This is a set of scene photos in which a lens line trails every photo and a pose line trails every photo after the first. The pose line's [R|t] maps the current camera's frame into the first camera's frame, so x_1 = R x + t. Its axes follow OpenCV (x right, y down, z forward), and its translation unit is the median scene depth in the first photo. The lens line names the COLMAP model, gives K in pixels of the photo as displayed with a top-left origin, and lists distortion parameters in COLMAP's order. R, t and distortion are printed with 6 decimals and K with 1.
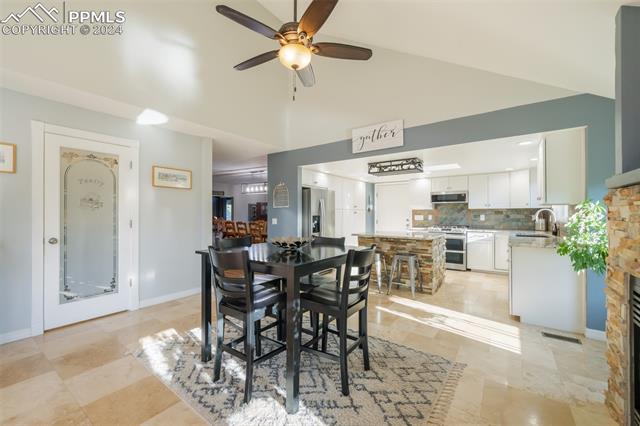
lens RADIAL K [[267.5, 0, 320.0], [0, 267.5, 213.0], [0, 0, 1]] dist [-0.000188, 0.000027]
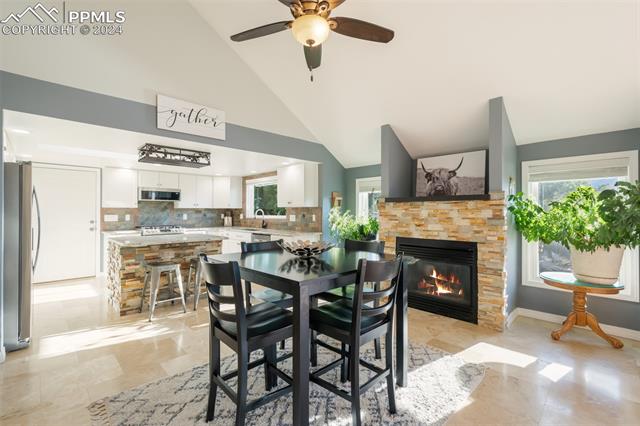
lens RADIAL K [[283.9, 0, 320.0], [0, 283.9, 213.0], [0, 0, 1]] dist [0.000302, 0.000077]
pose [[0.155420, -0.002545, 0.987845, -0.406246], [-0.003055, 0.999991, 0.003057, -0.001796], [-0.987844, -0.003493, 0.155411, 0.342137]]
